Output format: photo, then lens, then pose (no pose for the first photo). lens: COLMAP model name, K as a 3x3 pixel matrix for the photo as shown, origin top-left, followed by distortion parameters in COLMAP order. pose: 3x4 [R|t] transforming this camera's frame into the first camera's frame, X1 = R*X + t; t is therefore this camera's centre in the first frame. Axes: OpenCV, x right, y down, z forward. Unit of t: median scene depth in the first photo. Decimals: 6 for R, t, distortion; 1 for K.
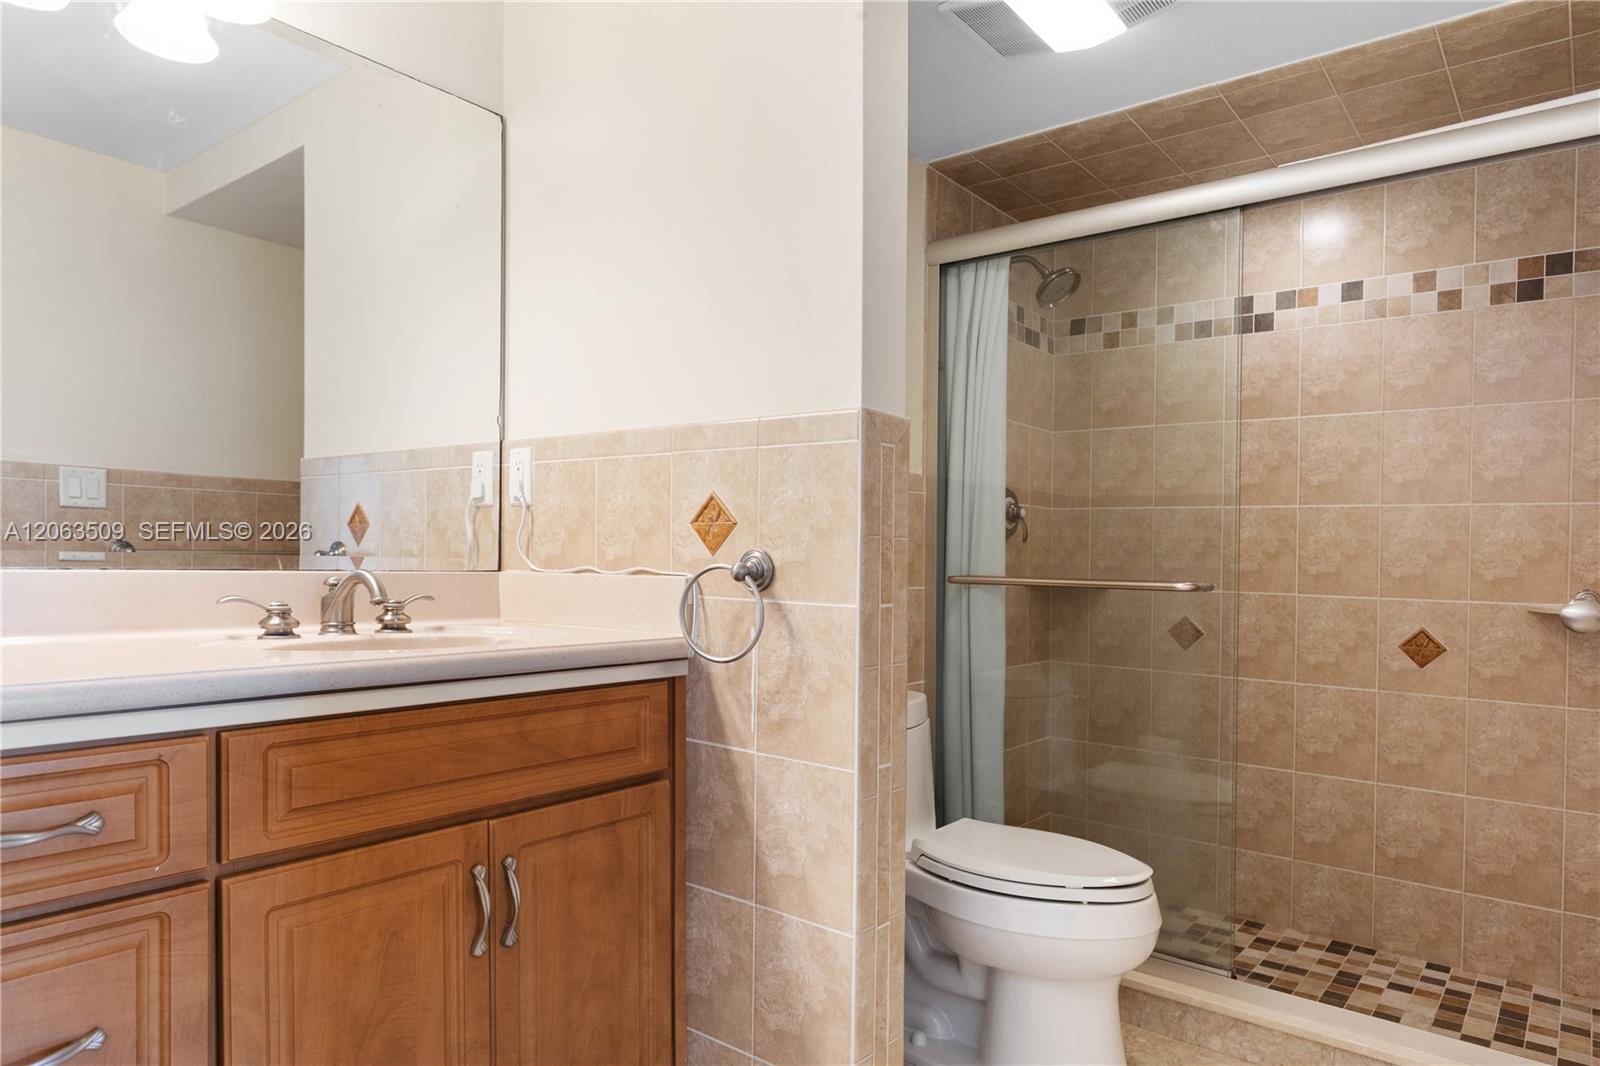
lens RADIAL K [[991.7, 0, 791.5], [0, 991.7, 578.0], [0, 0, 1]] dist [-0.000017, -0.001970]
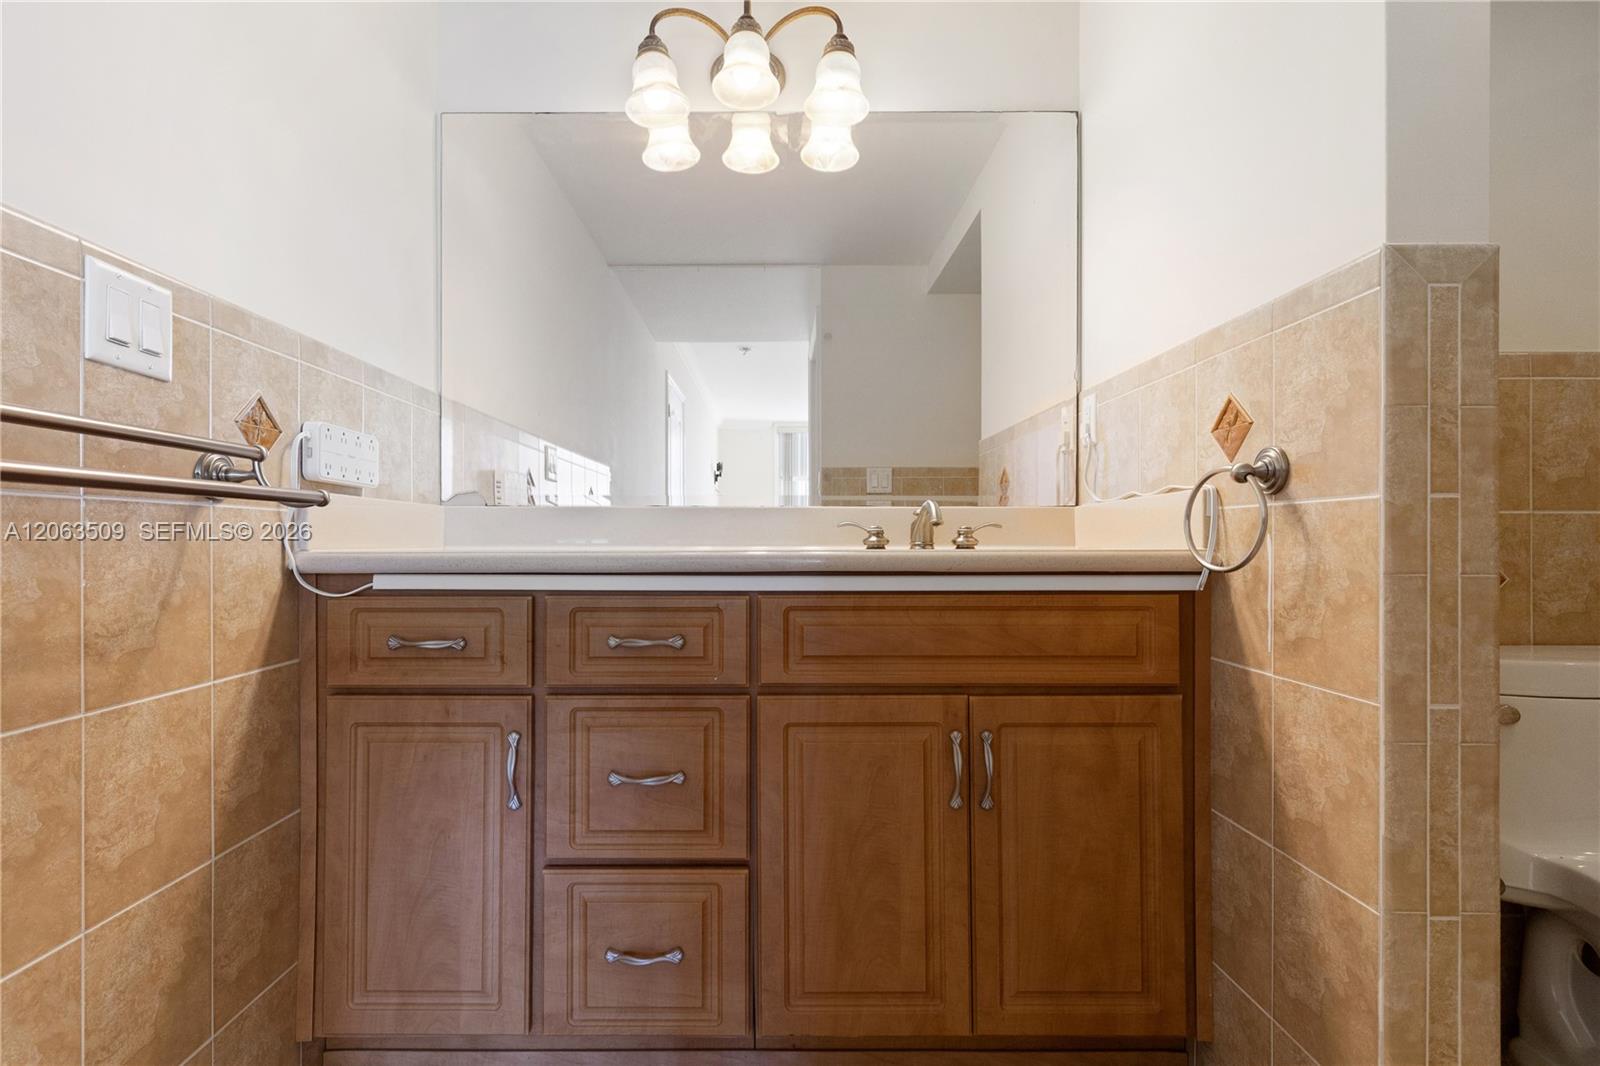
lens RADIAL K [[762.0, 0, 768.8], [0, 762.0, 552.6], [0, 0, 1]] dist [0.002298, 0.000327]
pose [[0.624107, -0.009942, -0.781276, 0.155169], [-0.002514, 0.999888, -0.014732, 0.054956], [0.781335, 0.011158, 0.624012, 0.155774]]
